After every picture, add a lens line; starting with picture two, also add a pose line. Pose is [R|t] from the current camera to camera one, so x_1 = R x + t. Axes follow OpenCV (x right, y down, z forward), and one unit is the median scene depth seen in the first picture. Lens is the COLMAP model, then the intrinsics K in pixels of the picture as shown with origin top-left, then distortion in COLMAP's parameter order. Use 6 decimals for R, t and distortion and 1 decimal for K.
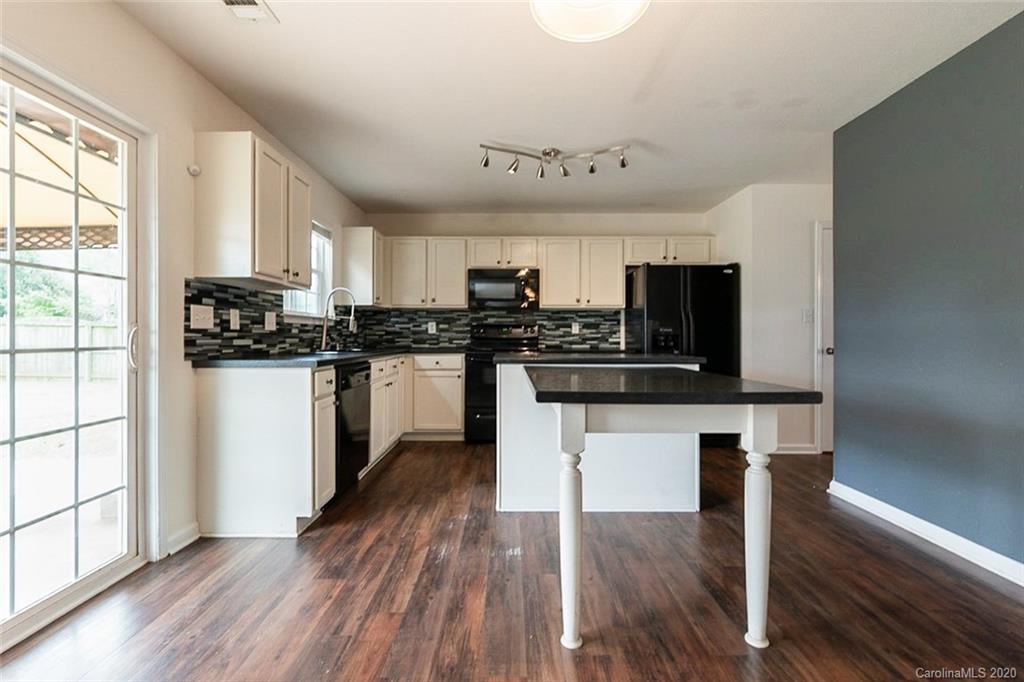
lens RADIAL K [[450.7, 0, 507.7], [0, 450.7, 339.1], [0, 0, 1]] dist [0.000404, 0.000146]
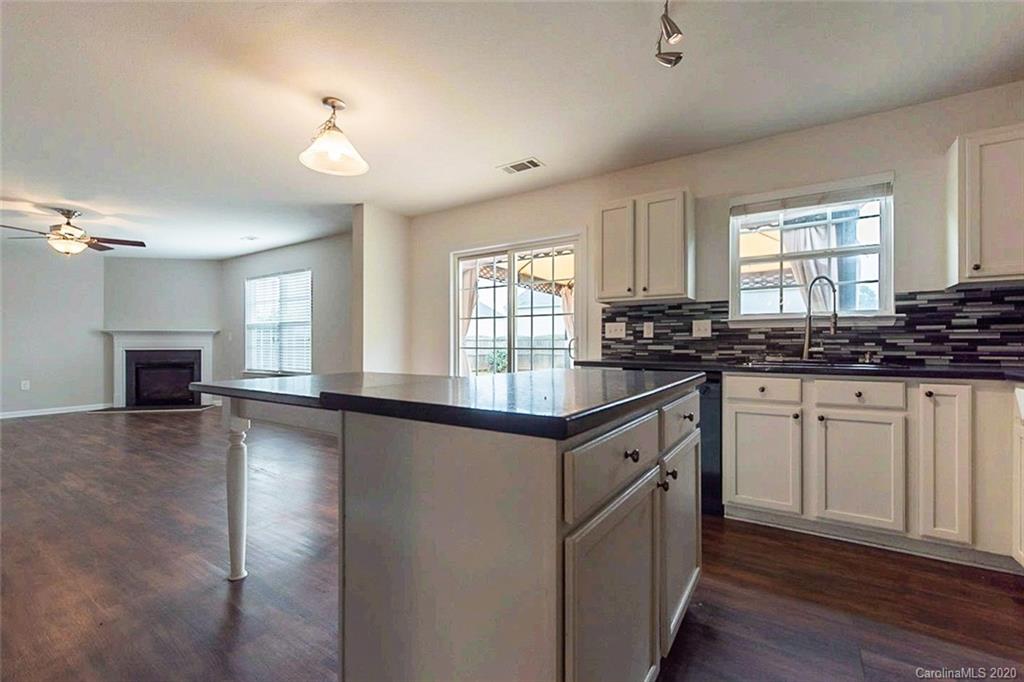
lens RADIAL K [[437.2, 0, 512.0], [0, 437.2, 341.0], [0, 0, 1]] dist [0.000619, 0.000113]
pose [[-0.539396, -0.005360, -0.842035, 0.590538], [-0.004106, 0.999985, -0.003735, -0.004401], [0.842042, 0.001443, -0.539410, 1.177856]]
